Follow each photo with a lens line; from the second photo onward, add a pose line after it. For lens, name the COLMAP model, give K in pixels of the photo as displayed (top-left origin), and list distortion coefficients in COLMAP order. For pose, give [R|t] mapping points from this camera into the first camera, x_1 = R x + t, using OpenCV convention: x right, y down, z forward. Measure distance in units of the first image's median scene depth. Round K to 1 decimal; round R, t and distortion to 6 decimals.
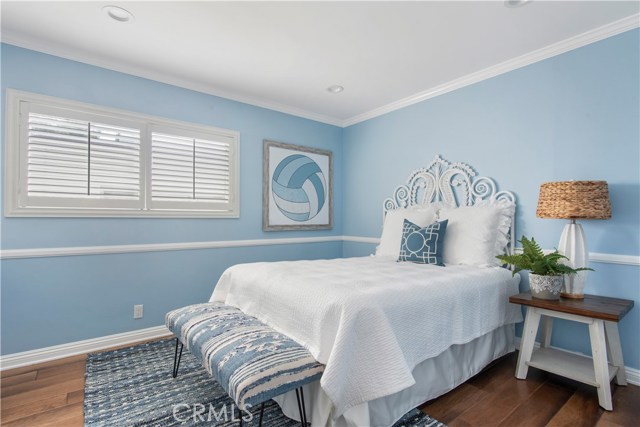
lens RADIAL K [[315.2, 0, 320.2], [0, 315.2, 211.8], [0, 0, 1]] dist [-0.004286, -0.000494]
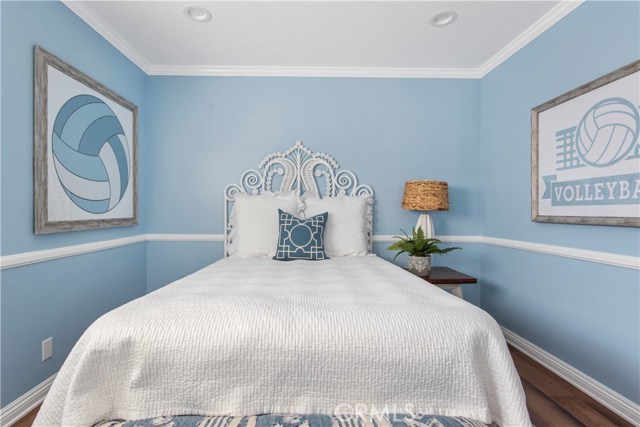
lens RADIAL K [[315.2, 0, 320.2], [0, 315.2, 211.8], [0, 0, 1]] dist [-0.004286, -0.000494]
pose [[0.596448, -0.005321, 0.802634, -0.316443], [-0.022299, 0.999482, 0.023197, 0.004935], [-0.802342, -0.031734, 0.596020, 0.365532]]
